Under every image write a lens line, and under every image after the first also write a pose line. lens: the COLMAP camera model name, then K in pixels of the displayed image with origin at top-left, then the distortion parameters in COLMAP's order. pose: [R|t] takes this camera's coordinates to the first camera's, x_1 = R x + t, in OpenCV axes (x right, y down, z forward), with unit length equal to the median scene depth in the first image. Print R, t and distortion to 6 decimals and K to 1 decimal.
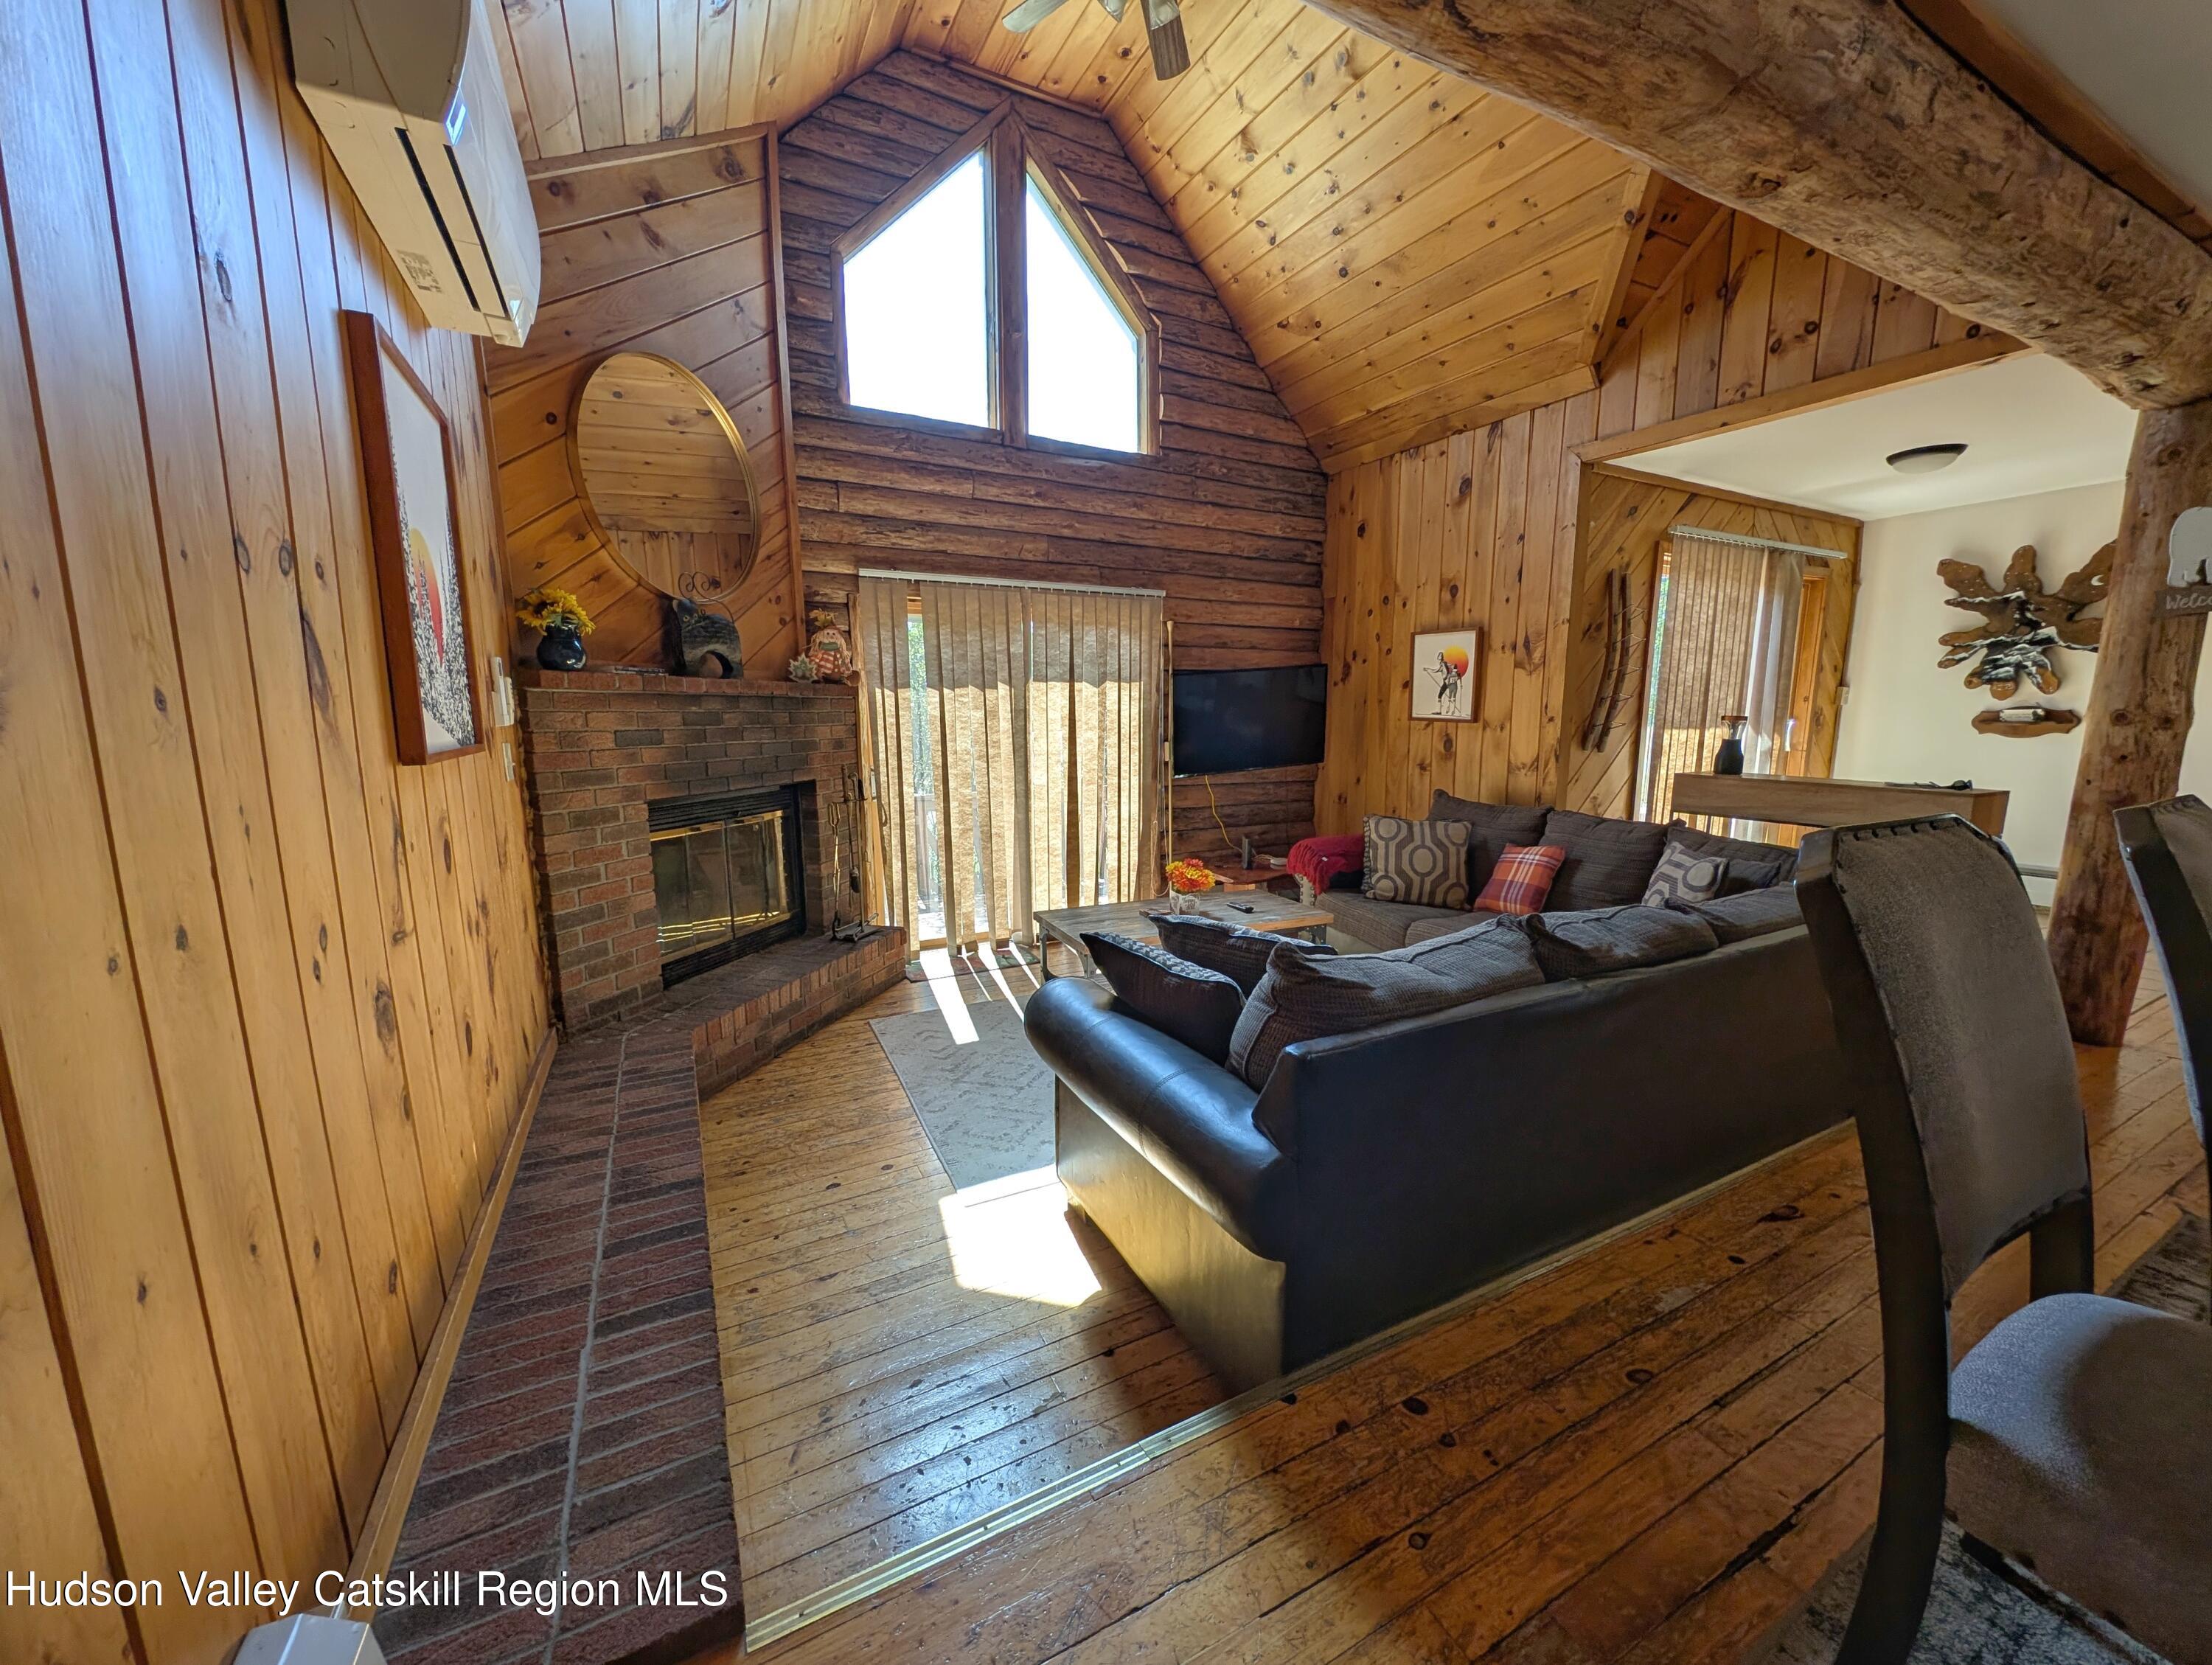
lens RADIAL K [[832.5, 0, 1104.8], [0, 832.5, 841.1], [0, 0, 1]] dist [-0.001362, -0.000181]
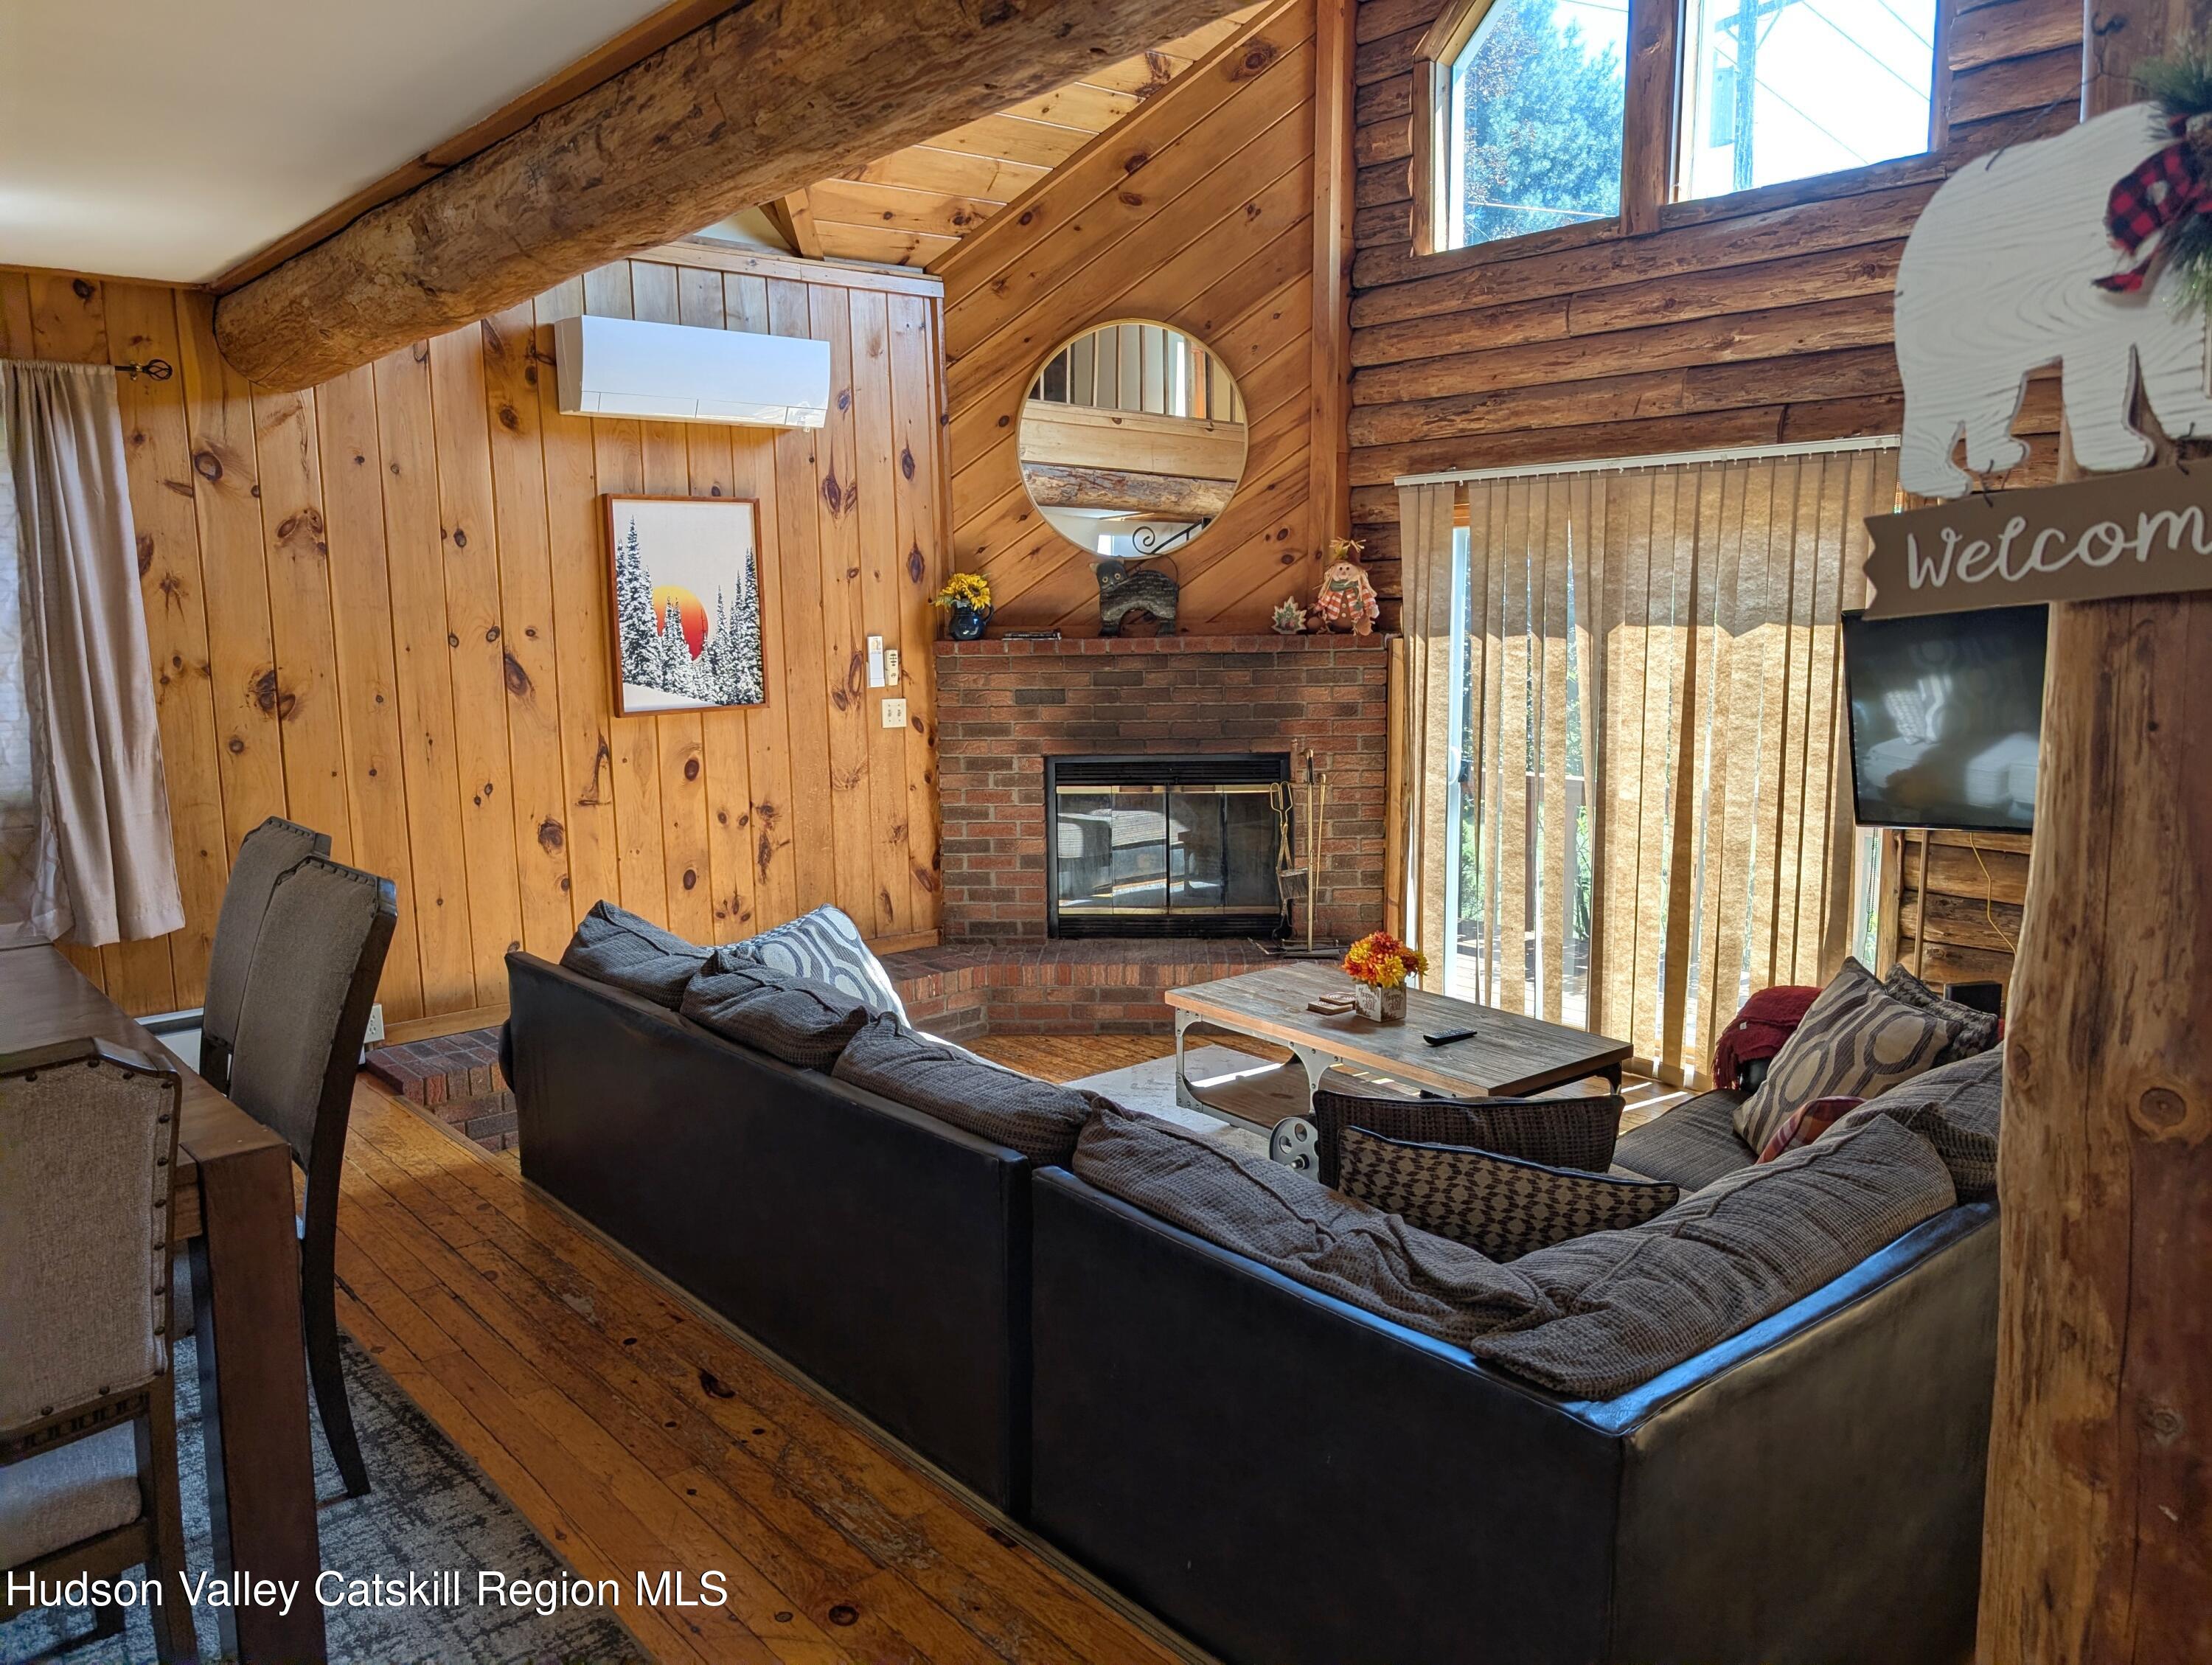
lens RADIAL K [[1651.6, 0, 1104.9], [0, 1651.6, 835.7], [0, 0, 1]] dist [-0.006145, -0.007020]
pose [[0.201179, 0.148133, -0.968289, 1.067973], [-0.130430, 0.983748, 0.123399, -0.151859], [0.970832, 0.101469, 0.217231, 0.434369]]
